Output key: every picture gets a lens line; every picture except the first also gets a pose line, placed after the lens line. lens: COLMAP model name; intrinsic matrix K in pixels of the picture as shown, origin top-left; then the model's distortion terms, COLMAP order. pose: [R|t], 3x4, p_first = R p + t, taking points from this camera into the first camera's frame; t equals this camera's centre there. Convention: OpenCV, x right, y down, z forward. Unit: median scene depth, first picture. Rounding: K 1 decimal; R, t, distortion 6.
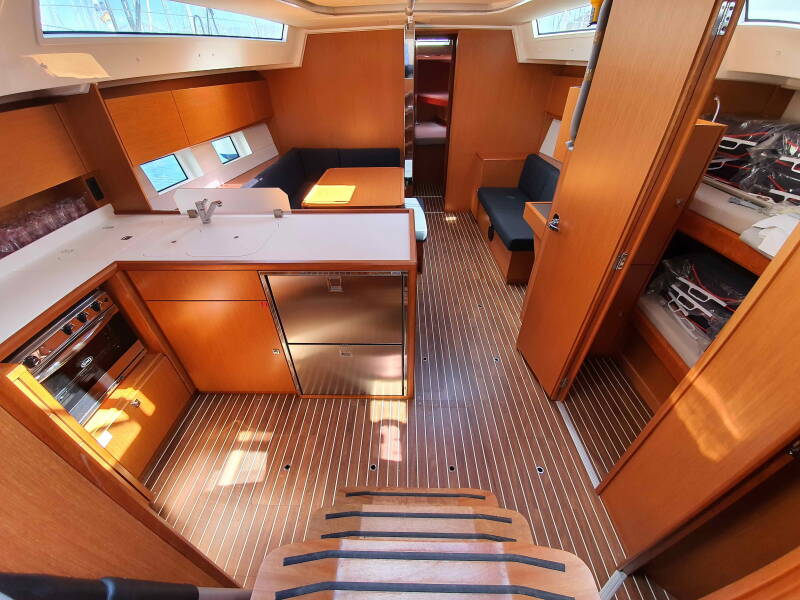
lens RADIAL K [[320.8, 0, 400.0], [0, 320.8, 300.0], [0, 0, 1]] dist [-0.003050, -0.000274]
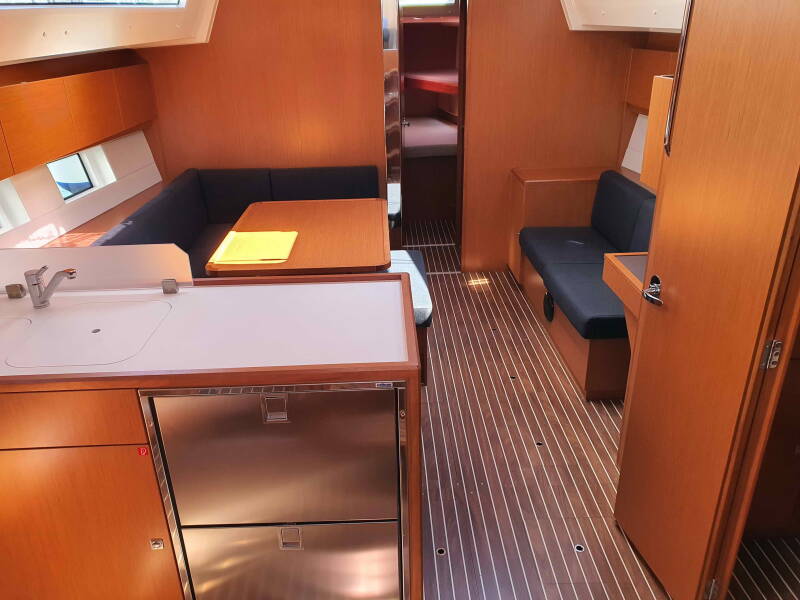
lens RADIAL K [[627.5, 0, 394.8], [0, 627.5, 298.1], [0, 0, 1]] dist [0.039185, -0.003136]
pose [[0.999277, -0.027585, 0.026183, -0.009563], [0.032685, 0.974870, -0.220366, 0.005517], [-0.019446, 0.221062, 0.975066, -0.061107]]
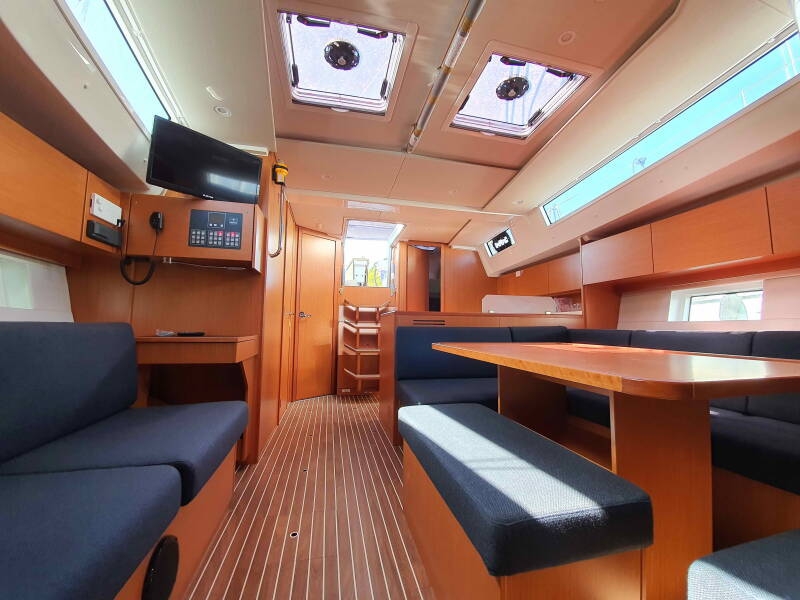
lens RADIAL K [[320.8, 0, 400.0], [0, 320.8, 300.0], [0, 0, 1]] dist [-0.003050, -0.000274]
pose [[-0.973213, -0.019401, -0.229087, 0.194401], [-0.135551, 0.853241, 0.503593, -0.613411], [0.185696, 0.521156, -0.833015, 1.293007]]
